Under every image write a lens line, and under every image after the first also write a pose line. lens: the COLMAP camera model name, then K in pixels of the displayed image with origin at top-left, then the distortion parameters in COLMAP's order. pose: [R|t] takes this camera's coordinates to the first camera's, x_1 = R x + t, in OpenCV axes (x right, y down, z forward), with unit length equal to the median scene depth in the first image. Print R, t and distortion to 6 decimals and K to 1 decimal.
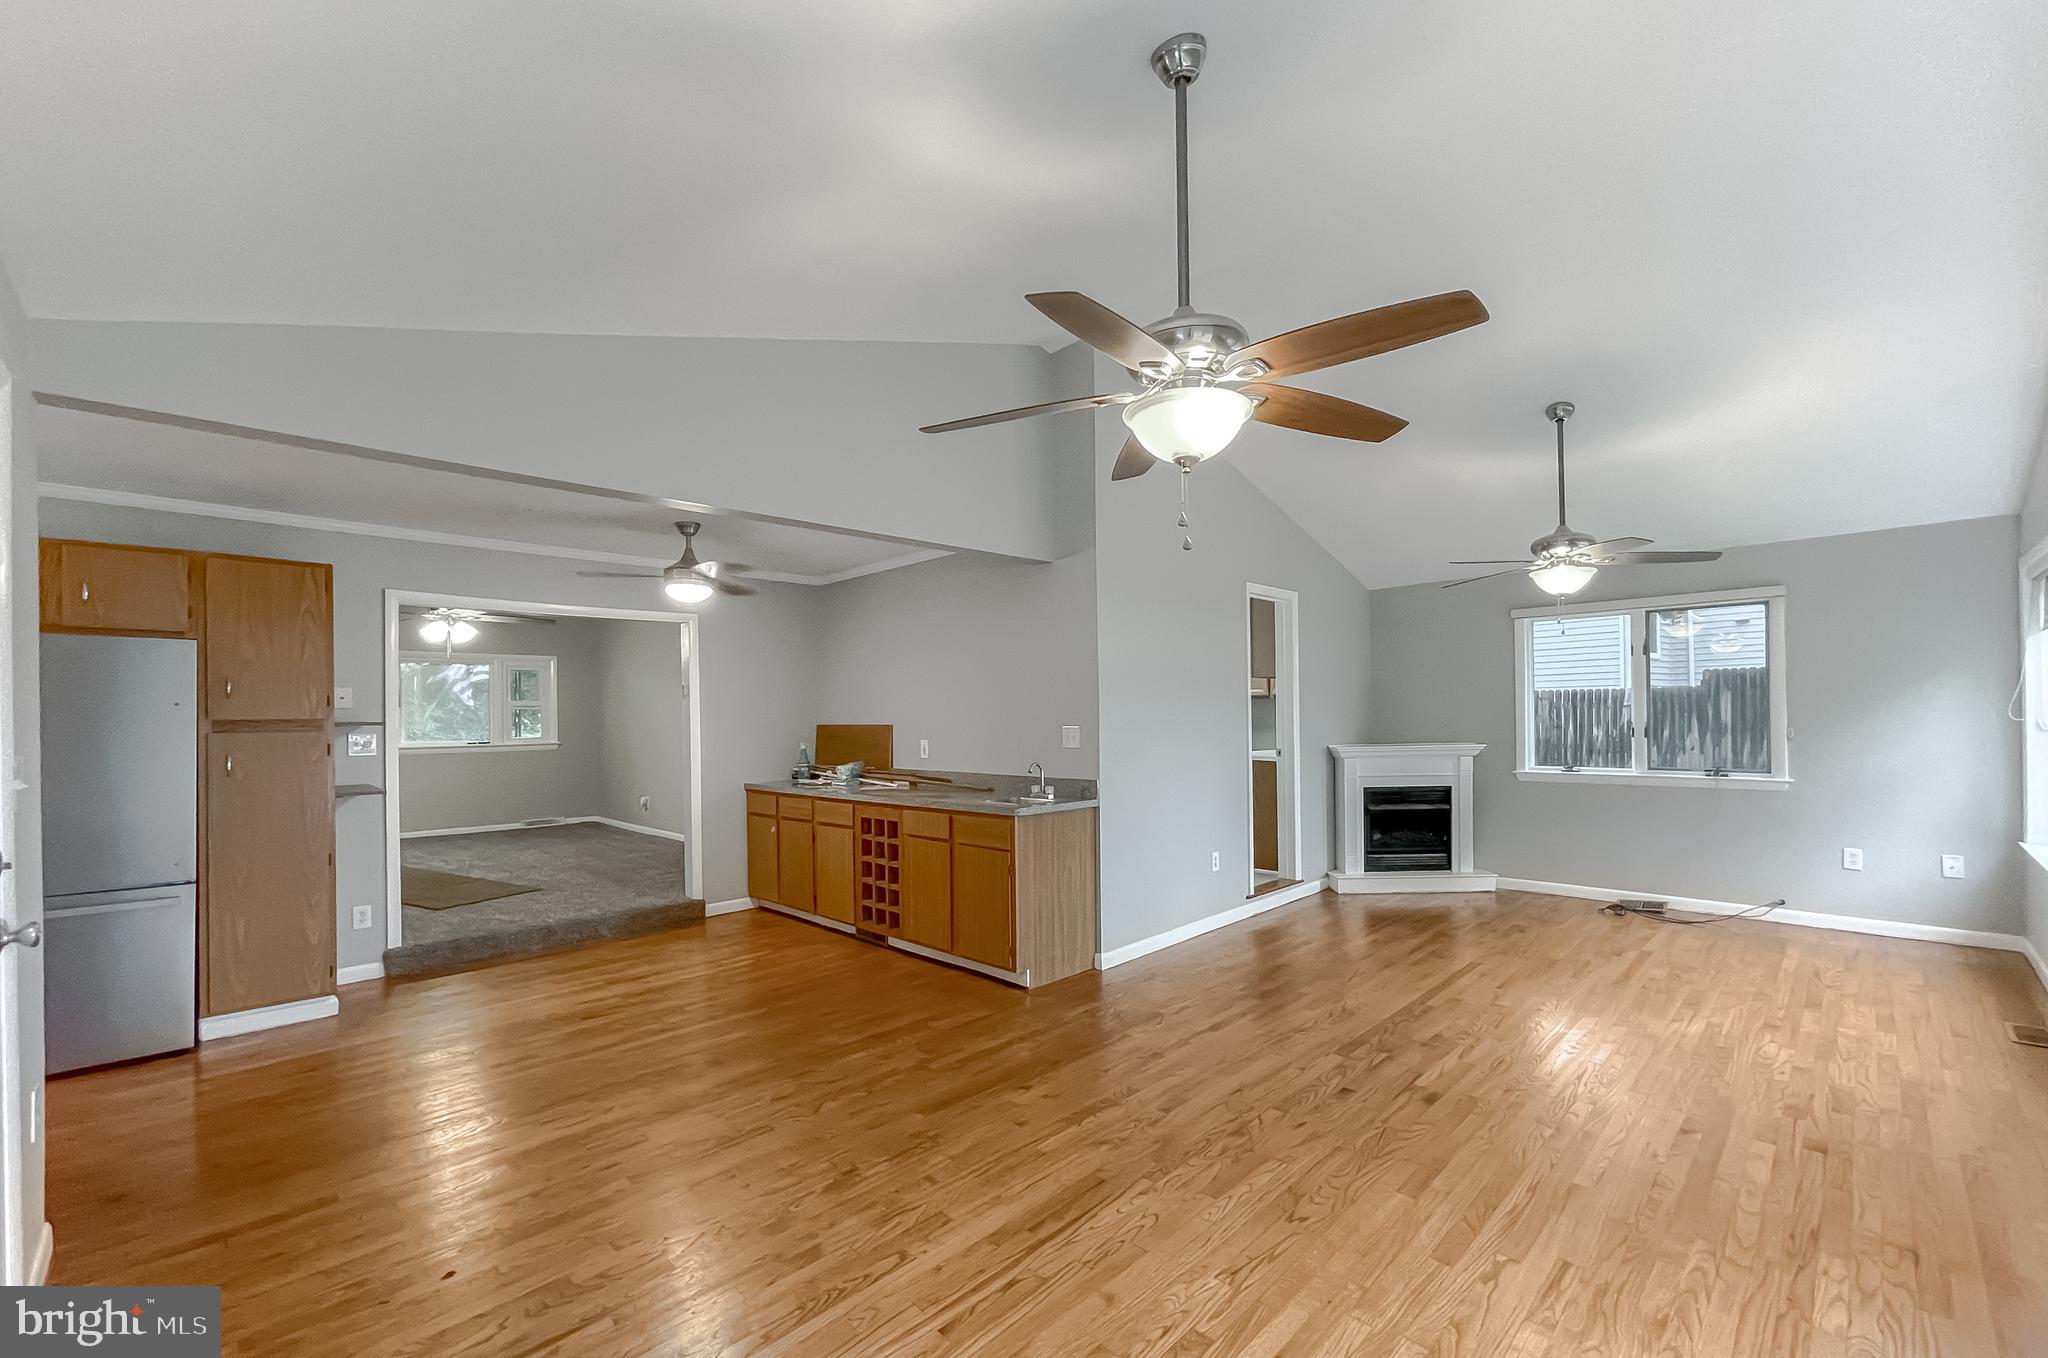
lens RADIAL K [[836.2, 0, 1012.7], [0, 836.2, 710.5], [0, 0, 1]] dist [-0.004153, 0.000153]
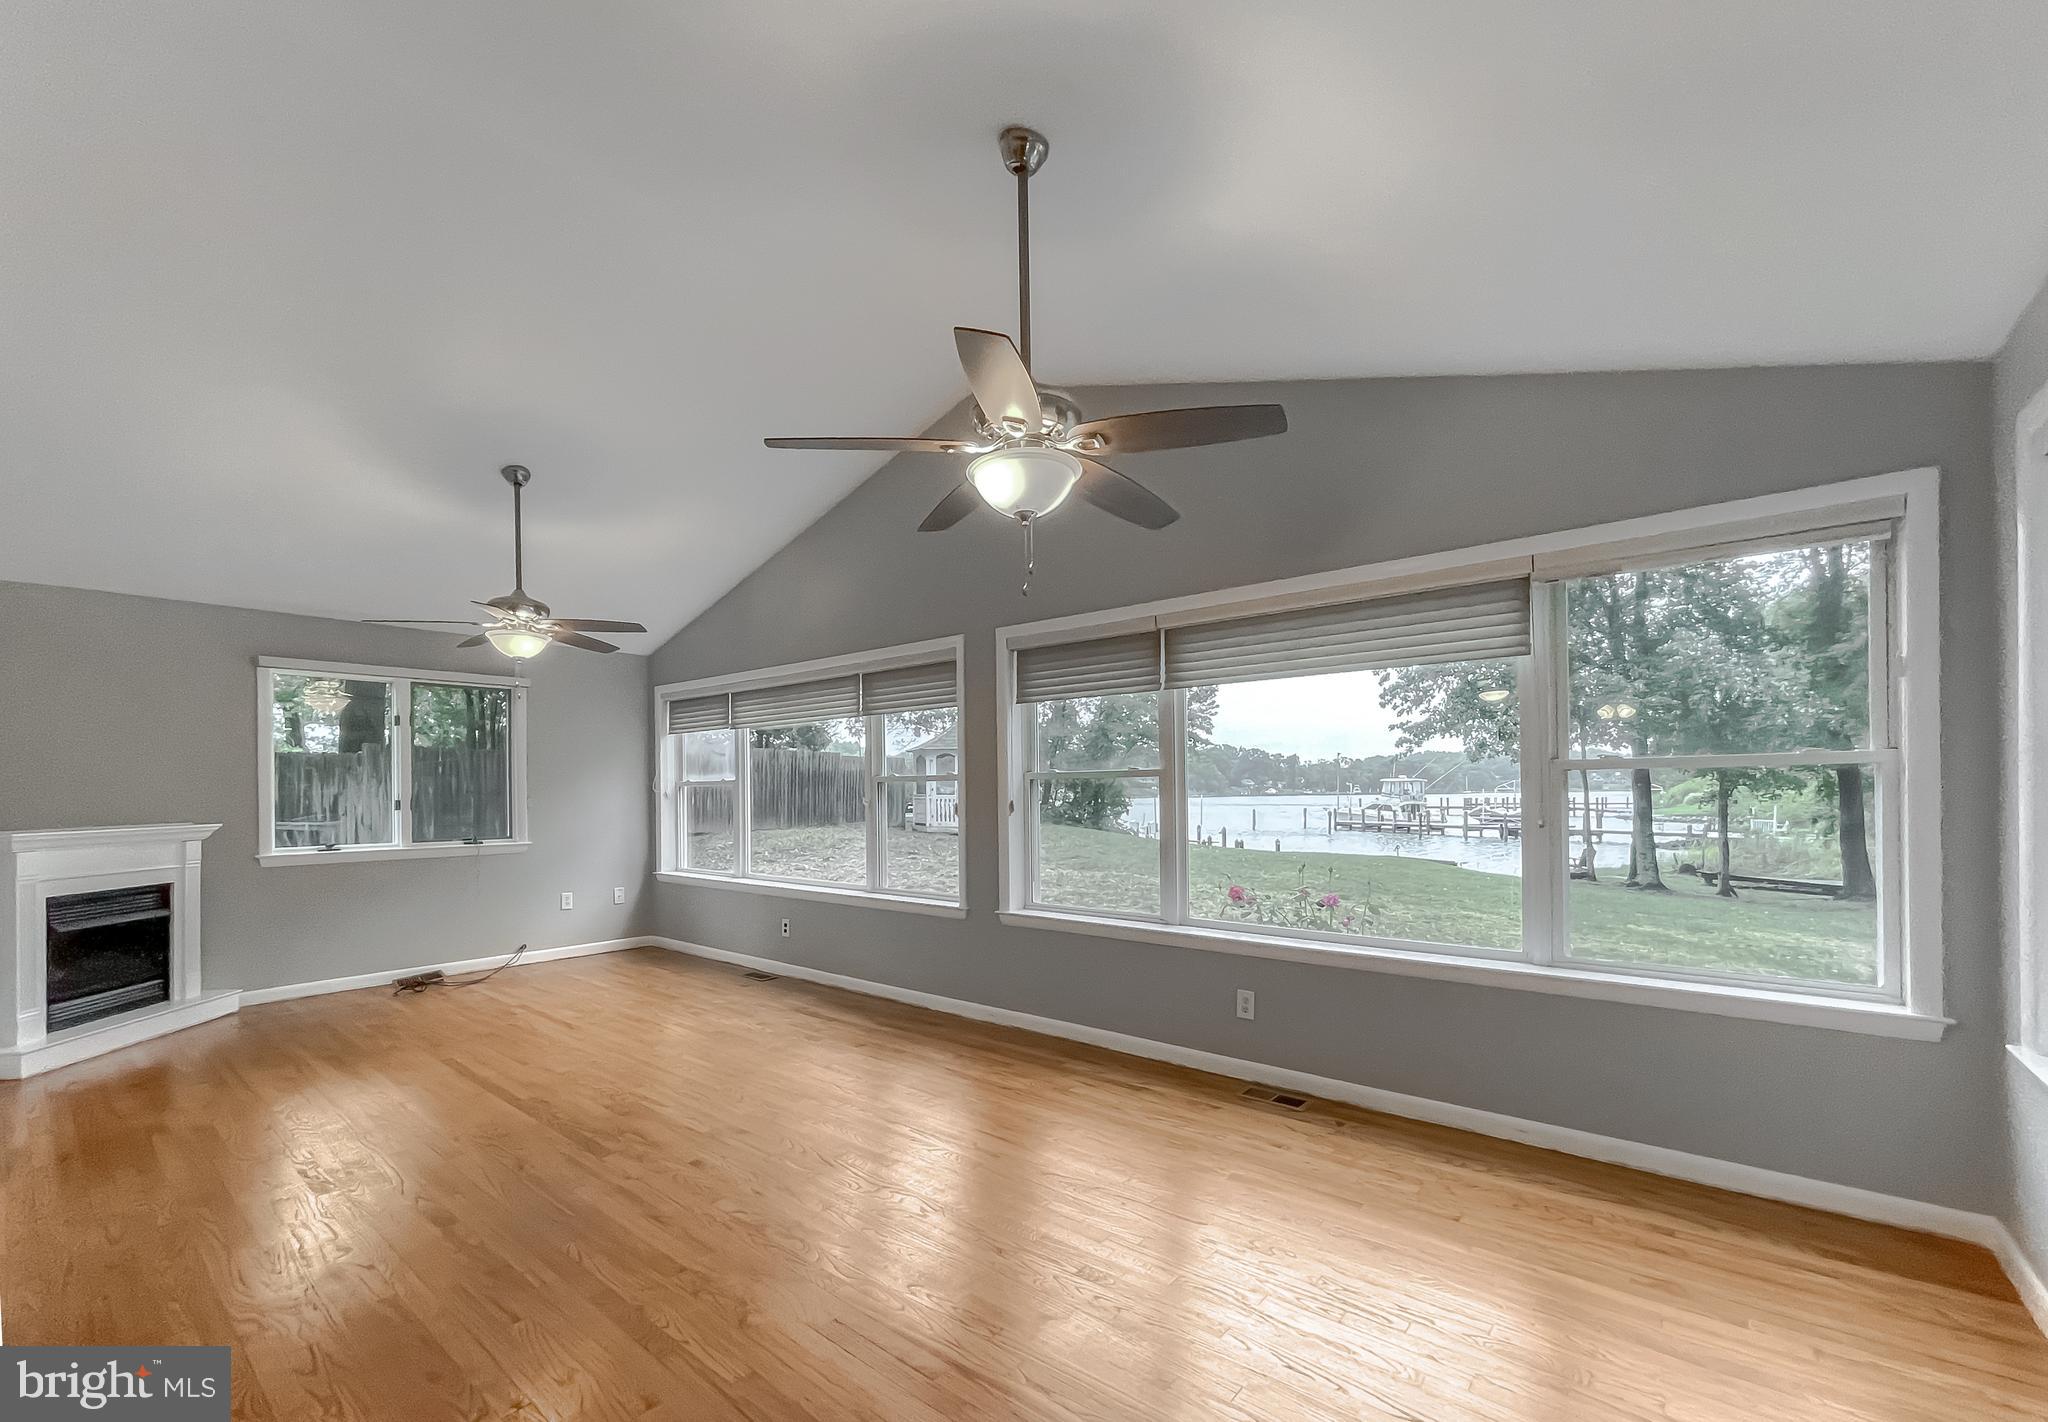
lens RADIAL K [[851.9, 0, 1018.9], [0, 851.9, 793.7], [0, 0, 1]] dist [0.000476, 0.000146]
pose [[-0.106305, 0.012563, 0.994254, -0.342983], [0.004389, 0.999916, -0.012166, 0.030949], [-0.994324, 0.003070, -0.106351, 0.424050]]
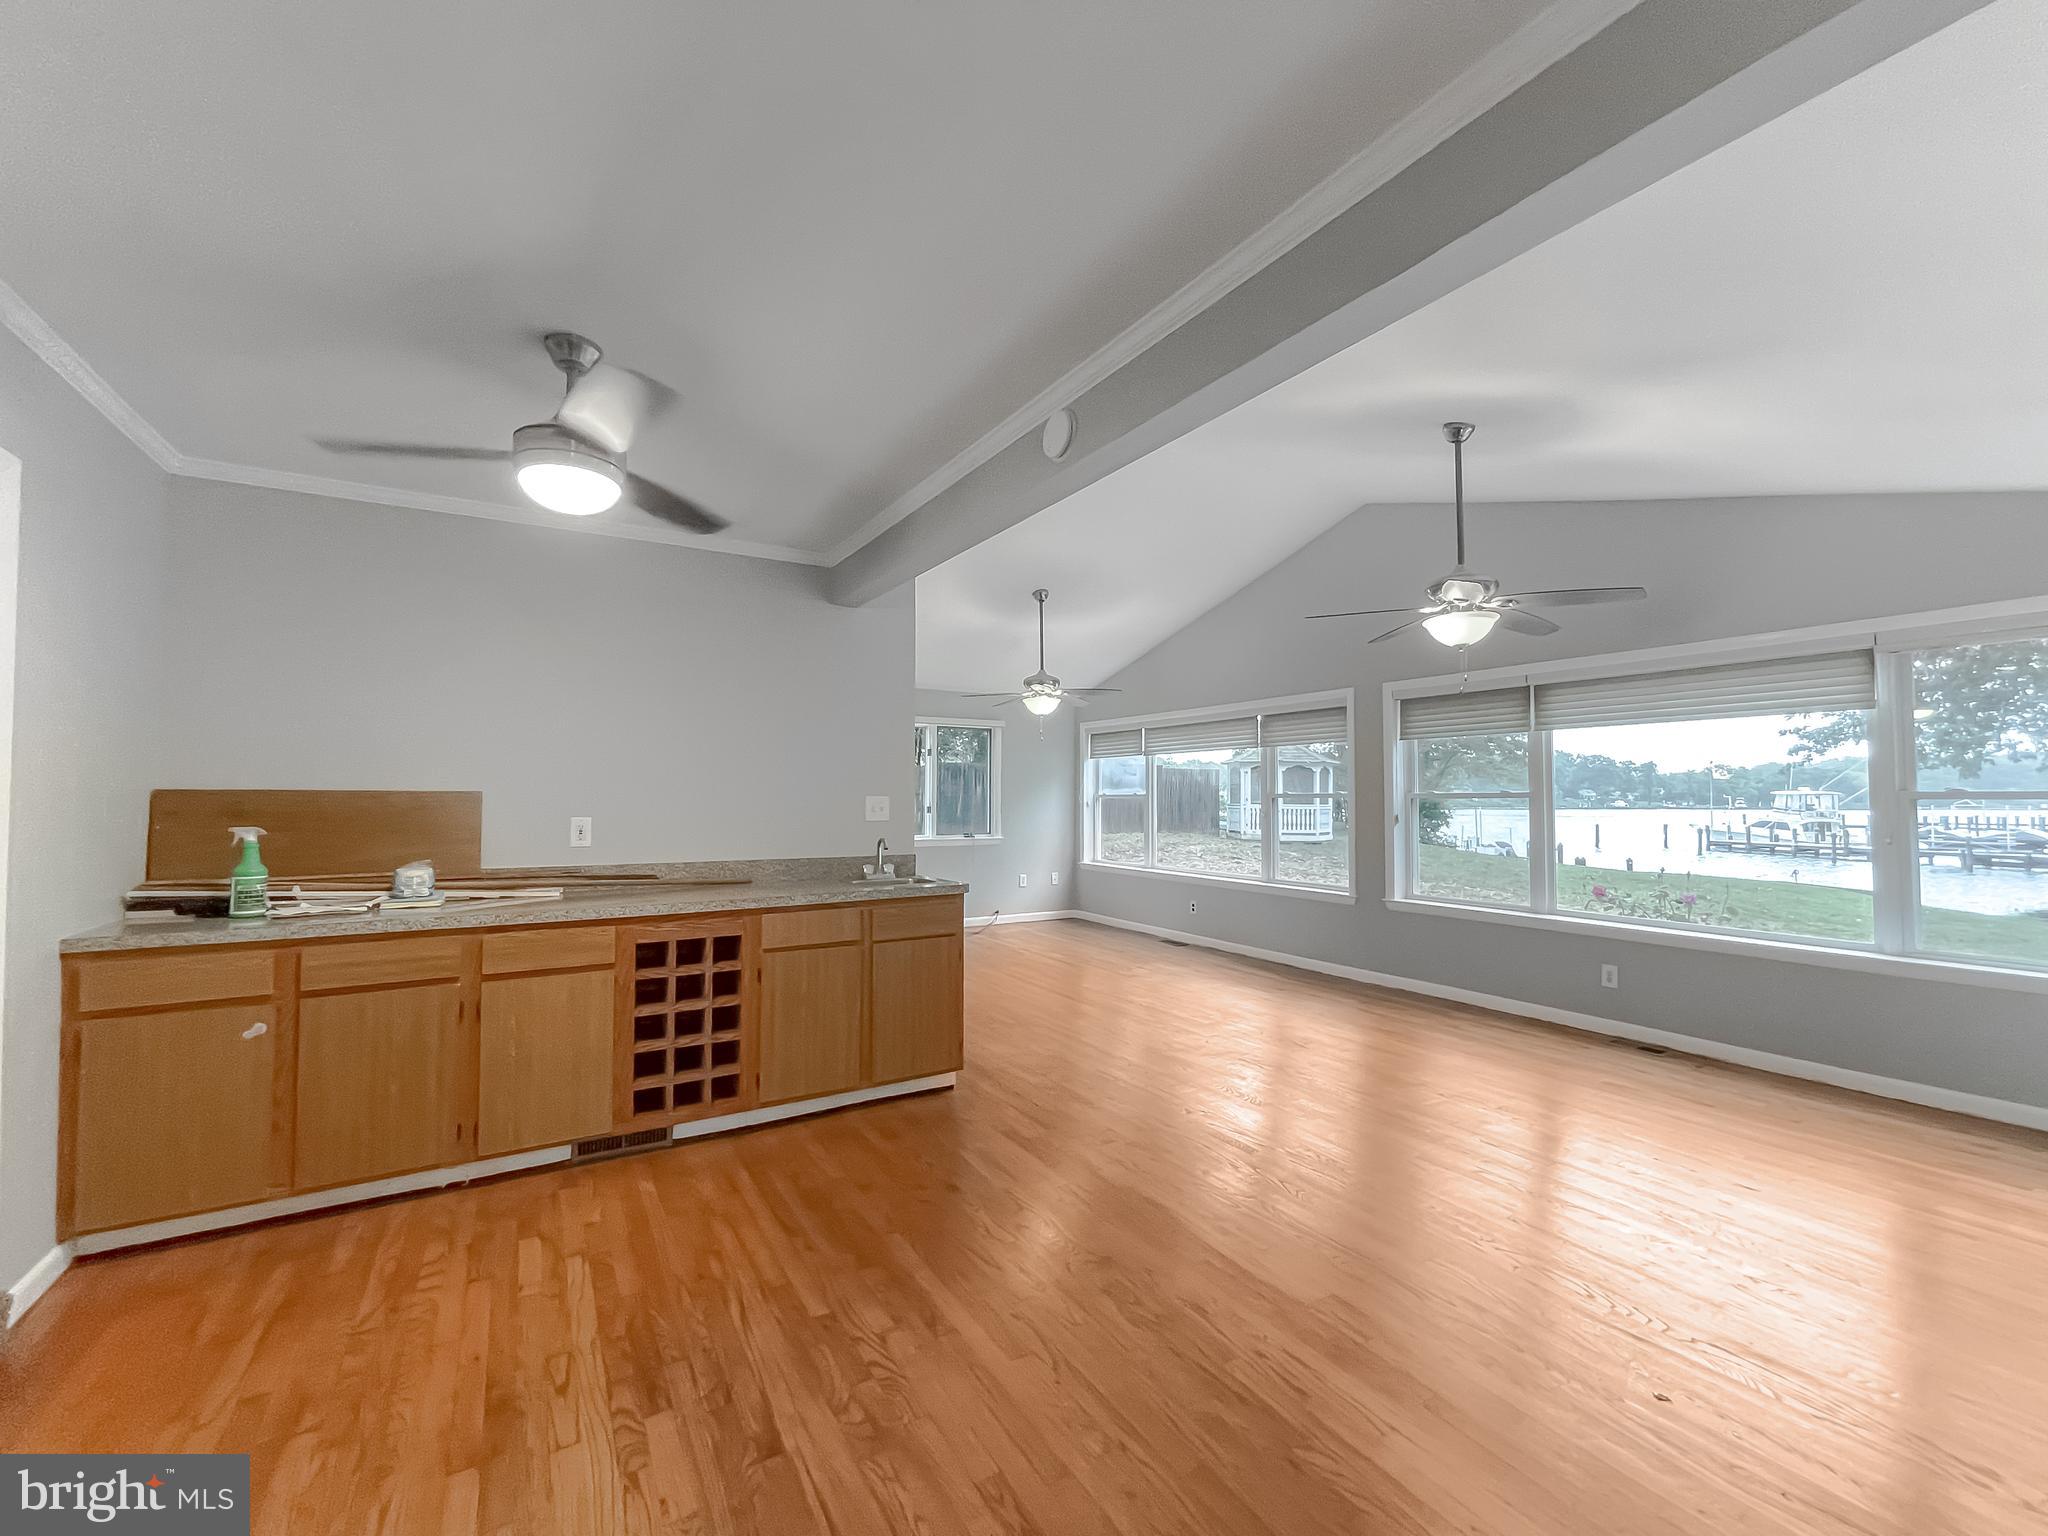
lens RADIAL K [[831.5, 0, 1016.5], [0, 831.5, 776.7], [0, 0, 1]] dist [-0.004844, 0.000373]
pose [[0.231076, 0.041656, 0.972044, -0.668882], [-0.012098, 0.999129, -0.039941, 0.027642], [-0.972860, -0.002530, 0.231379, 0.572175]]
